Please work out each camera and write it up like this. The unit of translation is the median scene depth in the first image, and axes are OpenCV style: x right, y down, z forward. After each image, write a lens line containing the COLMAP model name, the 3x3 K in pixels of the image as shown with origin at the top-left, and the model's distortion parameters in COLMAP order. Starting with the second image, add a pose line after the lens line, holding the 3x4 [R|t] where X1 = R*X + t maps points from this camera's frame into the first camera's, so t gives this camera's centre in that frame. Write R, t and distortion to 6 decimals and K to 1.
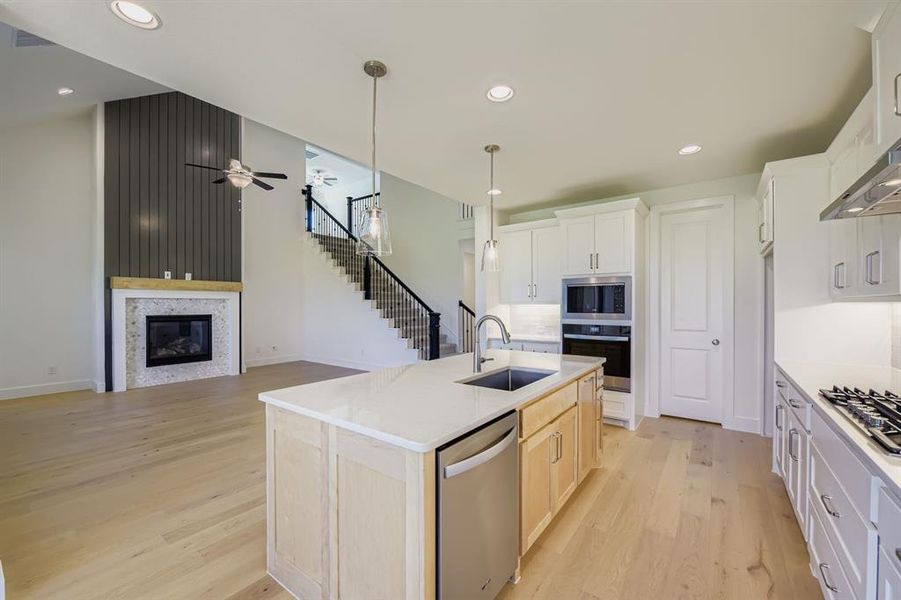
lens RADIAL K [[360.3, 0, 454.3], [0, 360.3, 306.2], [0, 0, 1]] dist [-0.006614, -0.000241]
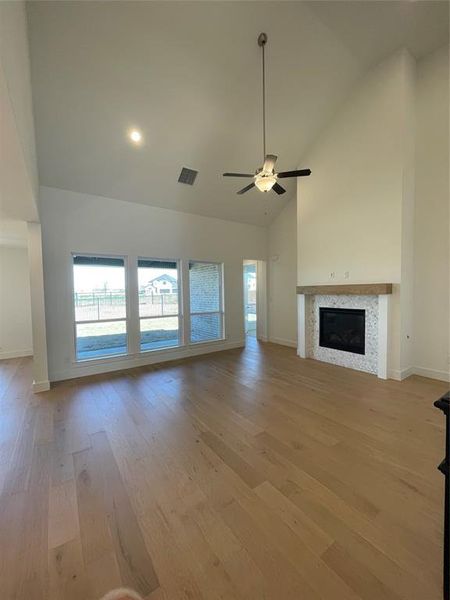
lens RADIAL K [[245.3, 0, 225.0], [0, 245.3, 300.0], [0, 0, 1]] dist [0.001210, 0.000042]
pose [[-0.326967, 0.041606, -0.944119, 0.104258], [0.013163, 0.999134, 0.039472, -0.038580], [0.944944, 0.000479, -0.327231, 0.915244]]
